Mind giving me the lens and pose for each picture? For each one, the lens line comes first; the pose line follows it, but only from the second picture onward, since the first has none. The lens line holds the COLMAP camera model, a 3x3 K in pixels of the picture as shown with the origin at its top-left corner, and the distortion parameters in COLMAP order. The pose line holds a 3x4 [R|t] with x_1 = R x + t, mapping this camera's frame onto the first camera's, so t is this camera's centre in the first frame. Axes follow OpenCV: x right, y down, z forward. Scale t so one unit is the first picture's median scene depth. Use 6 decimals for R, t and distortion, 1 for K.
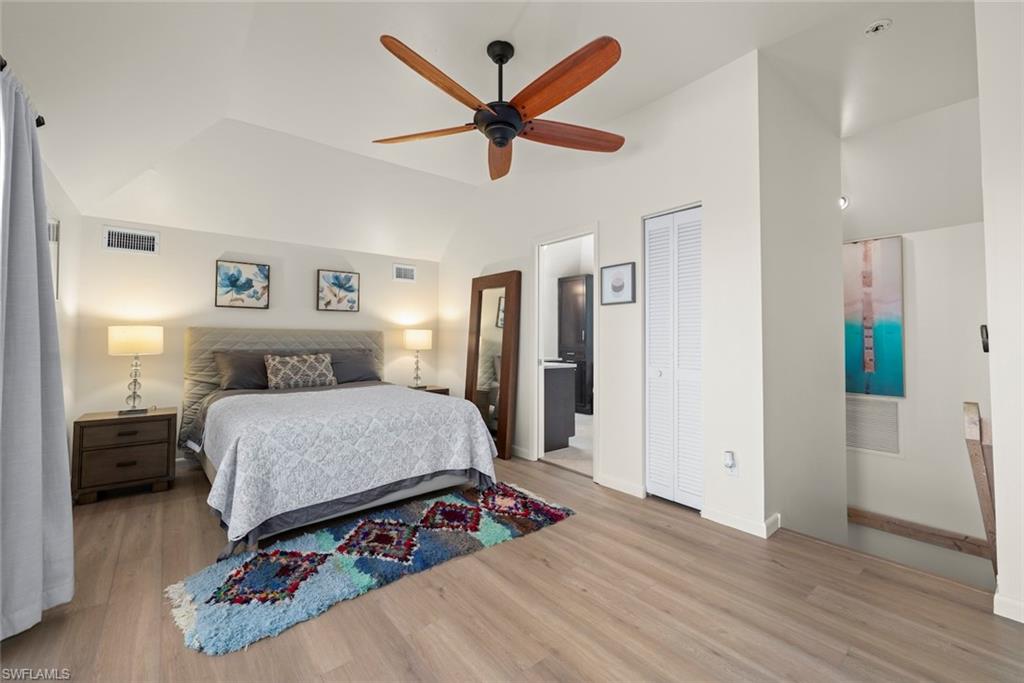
lens RADIAL K [[426.8, 0, 514.2], [0, 426.8, 329.2], [0, 0, 1]] dist [0.001485, 0.000184]
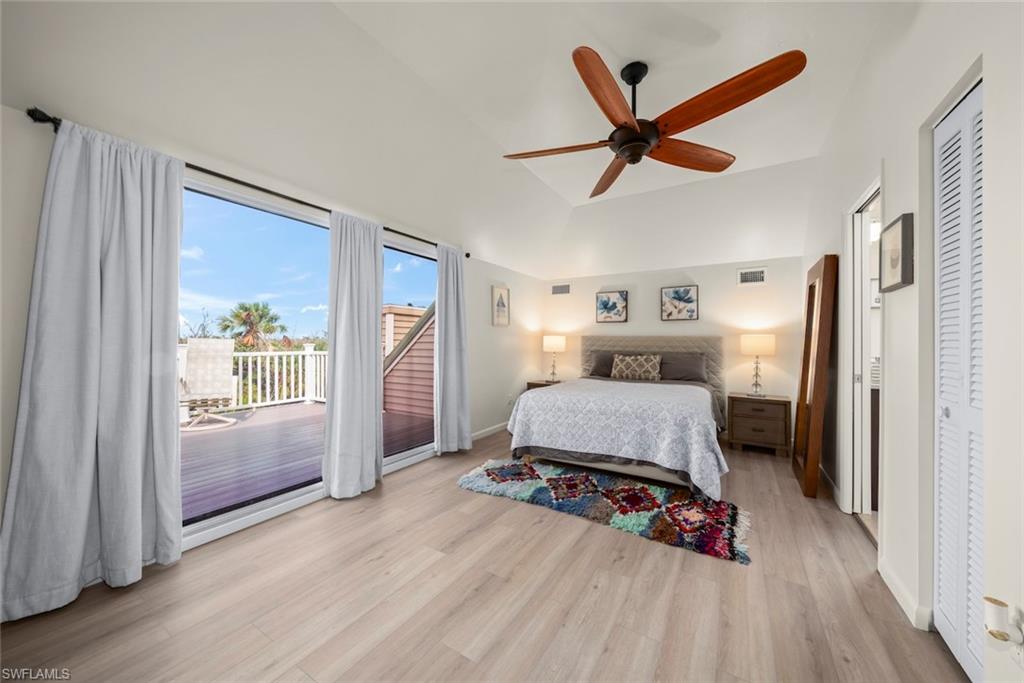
lens RADIAL K [[372.5, 0, 511.4], [0, 372.5, 339.1], [0, 0, 1]] dist [-0.000838, -0.000138]
pose [[0.301038, -0.004719, -0.953601, 0.663294], [0.016859, 0.999858, 0.000374, 0.003267], [0.953463, -0.016190, 0.301074, 0.370969]]
